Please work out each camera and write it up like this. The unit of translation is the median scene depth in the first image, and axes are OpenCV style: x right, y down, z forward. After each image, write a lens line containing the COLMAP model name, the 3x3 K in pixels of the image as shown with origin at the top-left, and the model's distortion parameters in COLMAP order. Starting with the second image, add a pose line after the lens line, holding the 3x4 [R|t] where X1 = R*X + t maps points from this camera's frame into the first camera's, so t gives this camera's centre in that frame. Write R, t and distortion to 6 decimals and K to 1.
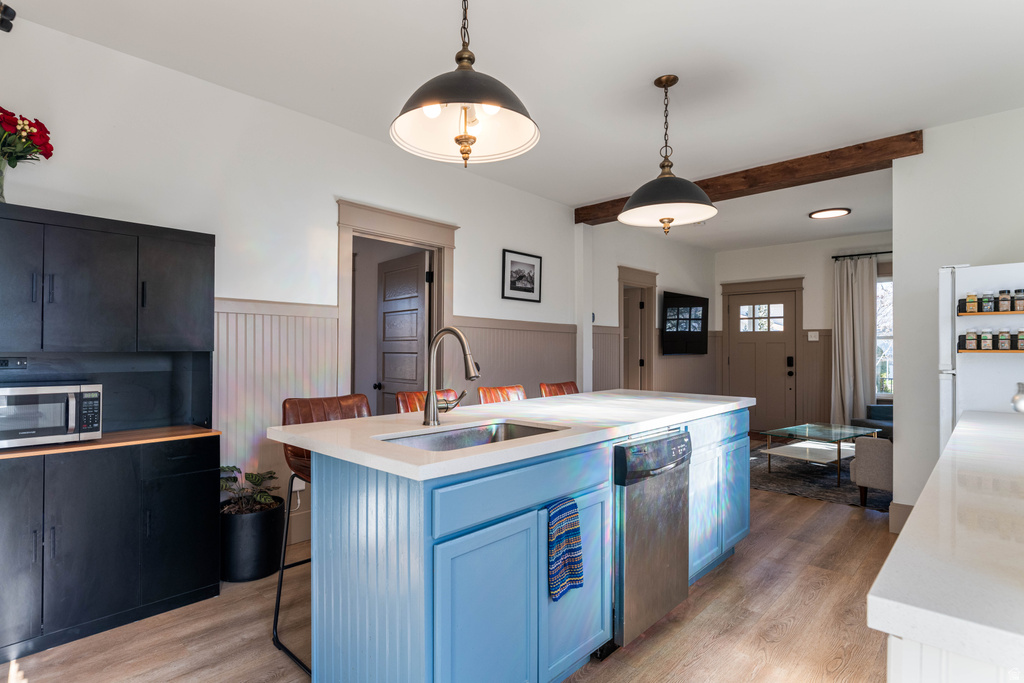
lens RADIAL K [[531.1, 0, 489.5], [0, 531.1, 344.6], [0, 0, 1]] dist [-0.000561, 0.000014]
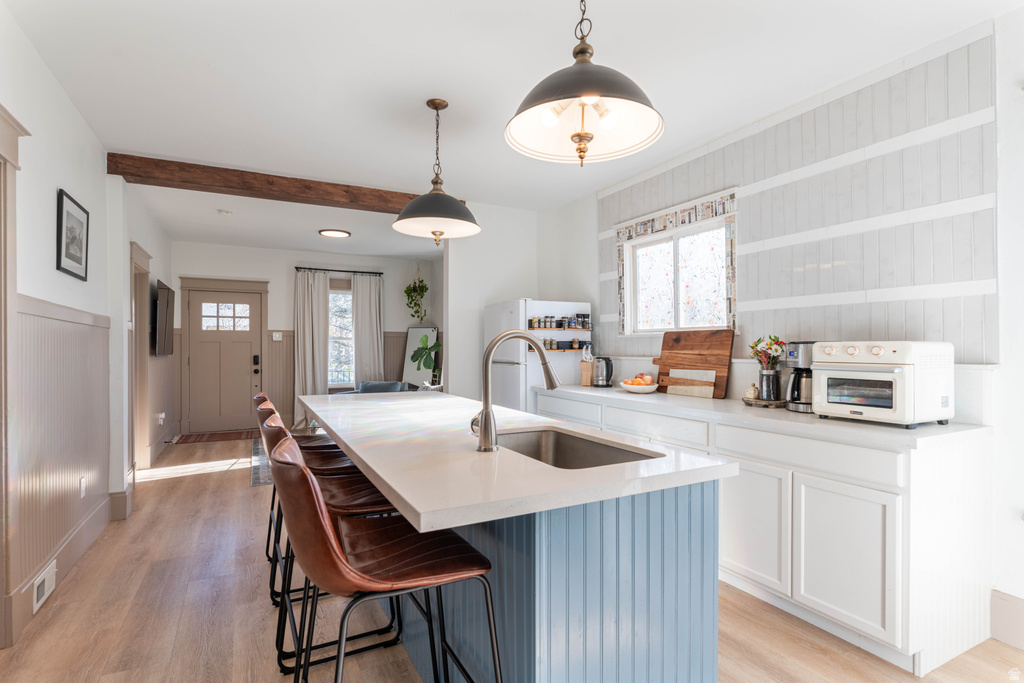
lens RADIAL K [[507.8, 0, 515.6], [0, 507.8, 346.6], [0, 0, 1]] dist [-0.003972, -0.000235]
pose [[0.307436, -0.003285, 0.951563, -0.242769], [-0.006257, 0.999965, 0.005474, -0.003459], [-0.951548, -0.007637, 0.307405, 0.212111]]
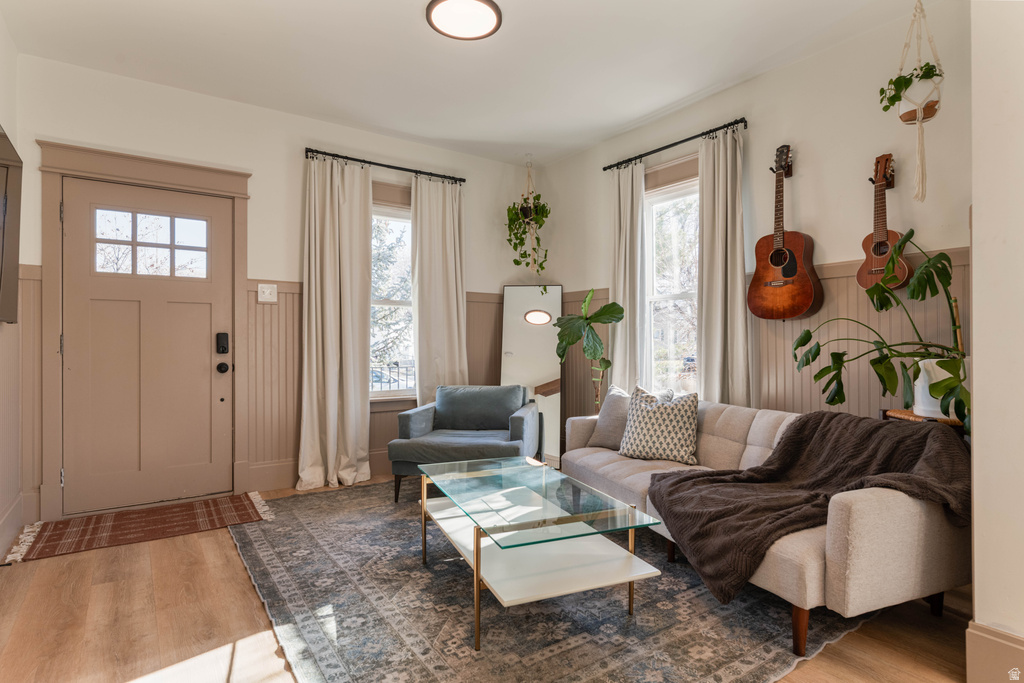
lens RADIAL K [[543.6, 0, 512.0], [0, 543.6, 341.5], [0, 0, 1]] dist [-0.004836, -0.000277]
pose [[0.187795, 0.001275, 0.982207, 0.138732], [-0.002857, 0.999996, -0.000751, 0.031705], [-0.982204, -0.002665, 0.187798, 0.680794]]
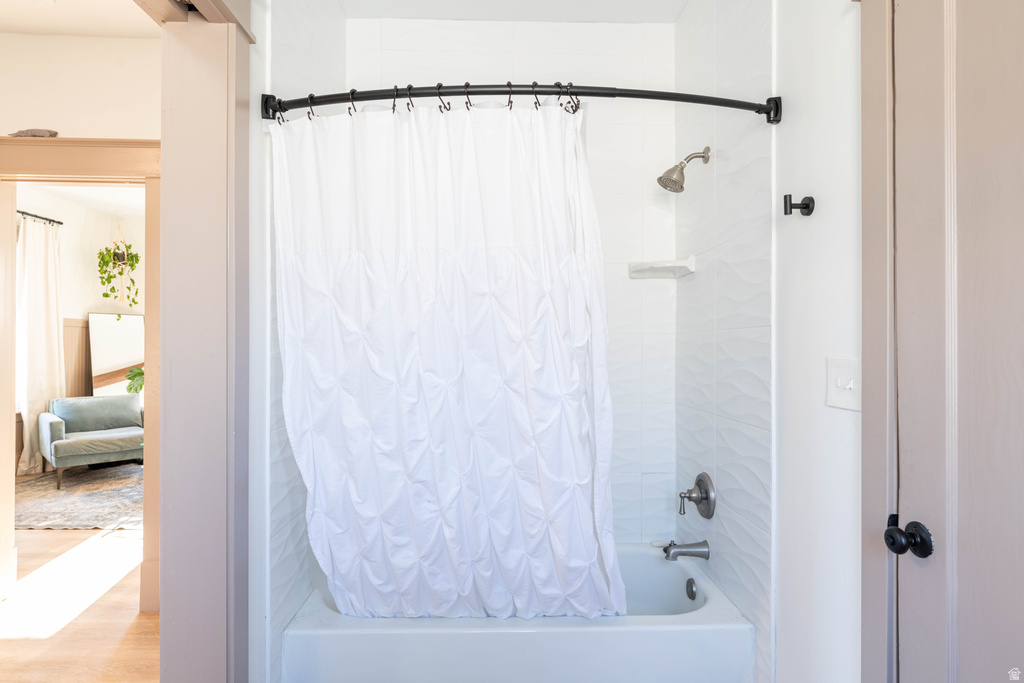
lens RADIAL K [[543.6, 0, 512.0], [0, 543.6, 341.5], [0, 0, 1]] dist [-0.004836, -0.000277]
pose [[-0.725475, 0.002916, 0.688242, -0.217033], [-0.006748, 0.999913, -0.011349, 0.008601], [-0.688215, -0.012878, -0.725392, 0.975659]]
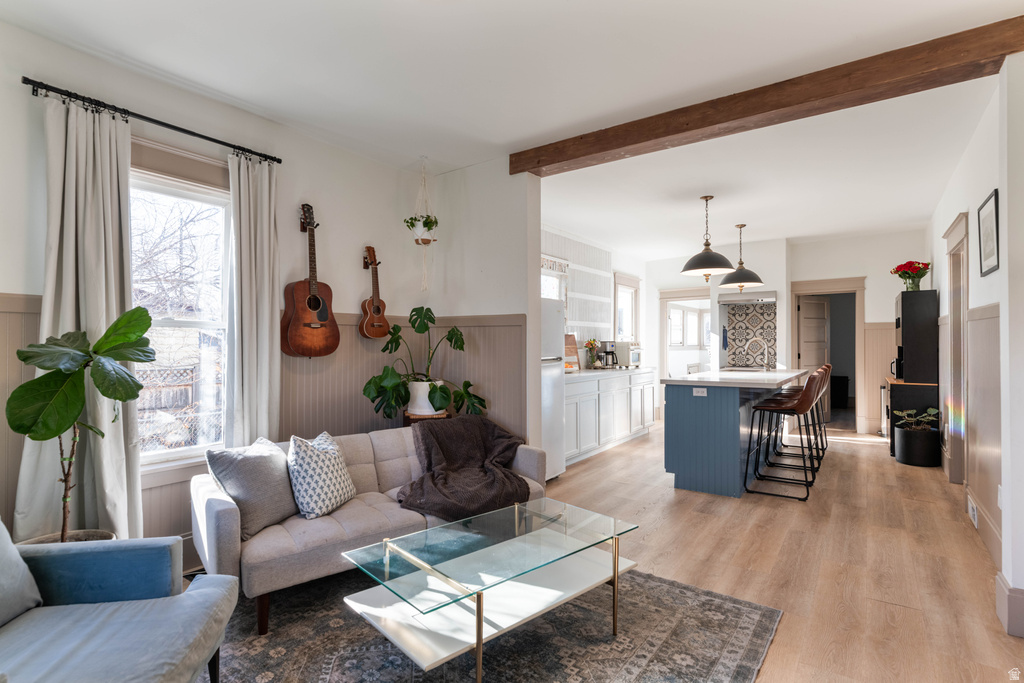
lens RADIAL K [[498.9, 0, 512.2], [0, 498.9, 340.5], [0, 0, 1]] dist [-0.006300, 0.000312]
pose [[-0.989678, 0.001028, -0.143305, 0.497883], [0.003021, 0.999902, -0.013691, 0.004630], [0.143277, -0.013983, -0.989584, 1.039544]]
